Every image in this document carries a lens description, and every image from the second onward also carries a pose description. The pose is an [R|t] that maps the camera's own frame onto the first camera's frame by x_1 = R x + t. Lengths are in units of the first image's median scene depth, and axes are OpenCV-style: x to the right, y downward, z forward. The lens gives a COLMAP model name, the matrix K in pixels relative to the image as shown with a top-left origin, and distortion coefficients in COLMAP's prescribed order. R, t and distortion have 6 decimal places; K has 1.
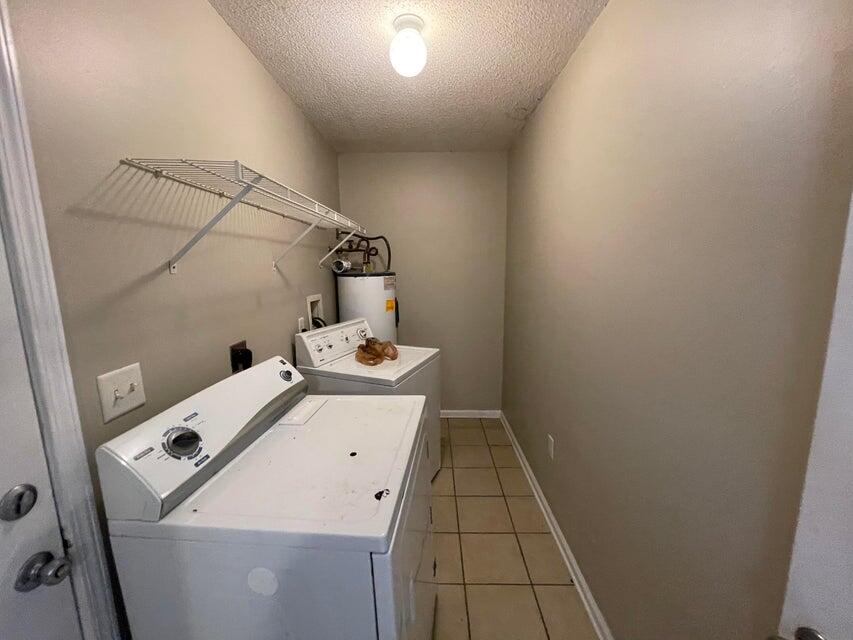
lens RADIAL K [[348.8, 0, 426.5], [0, 348.8, 320.0], [0, 0, 1]] dist [-0.015253, 0.000160]
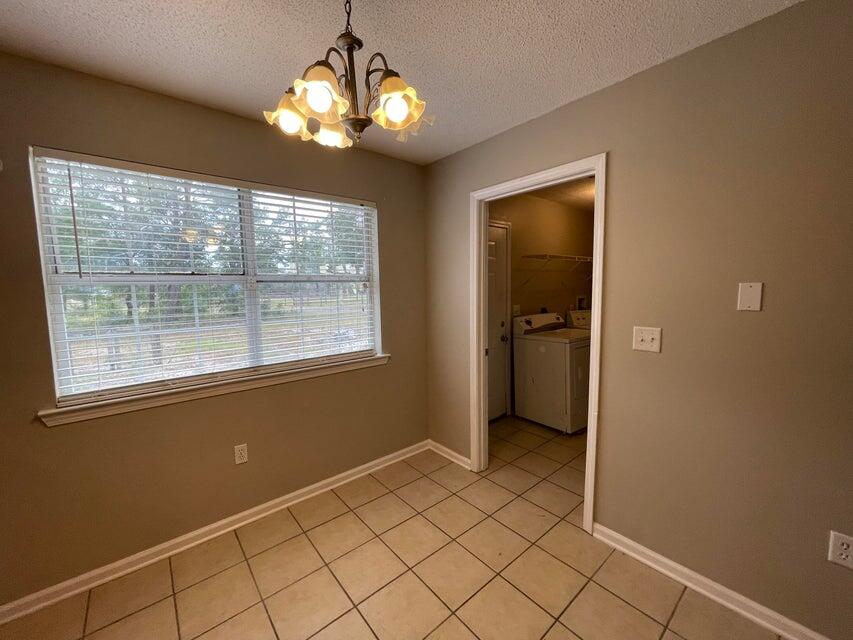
lens RADIAL K [[348.8, 0, 426.5], [0, 348.8, 320.0], [0, 0, 1]] dist [-0.015253, 0.000160]
pose [[0.664157, 0.078721, -0.743437, 1.536618], [-0.115440, 0.993312, 0.002050, 0.436180], [0.738626, 0.084461, 0.668803, -2.610609]]
